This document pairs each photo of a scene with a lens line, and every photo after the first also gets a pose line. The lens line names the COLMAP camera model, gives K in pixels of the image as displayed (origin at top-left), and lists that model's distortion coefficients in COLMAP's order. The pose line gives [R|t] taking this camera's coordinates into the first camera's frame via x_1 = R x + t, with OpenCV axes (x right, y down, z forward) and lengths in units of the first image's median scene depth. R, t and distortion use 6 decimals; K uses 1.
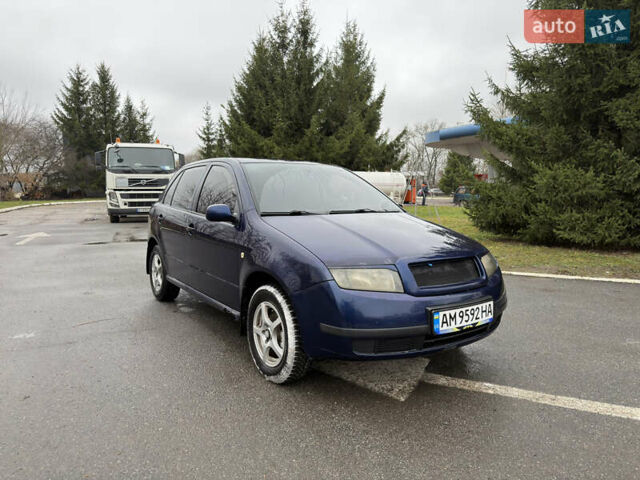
lens RADIAL K [[453.8, 0, 316.6], [0, 453.8, 240.3], [0, 0, 1]] dist [-0.024791, -0.000820]
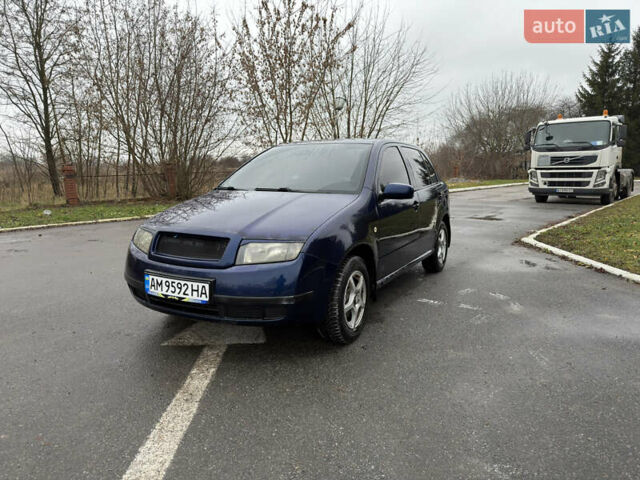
lens RADIAL K [[453.8, 0, 316.6], [0, 453.8, 240.3], [0, 0, 1]] dist [-0.024791, -0.000820]
pose [[0.459637, 0.124633, -0.879318, 0.215494], [-0.084452, 0.991751, 0.096425, -0.011341], [0.884082, 0.029940, 0.466371, 0.121903]]
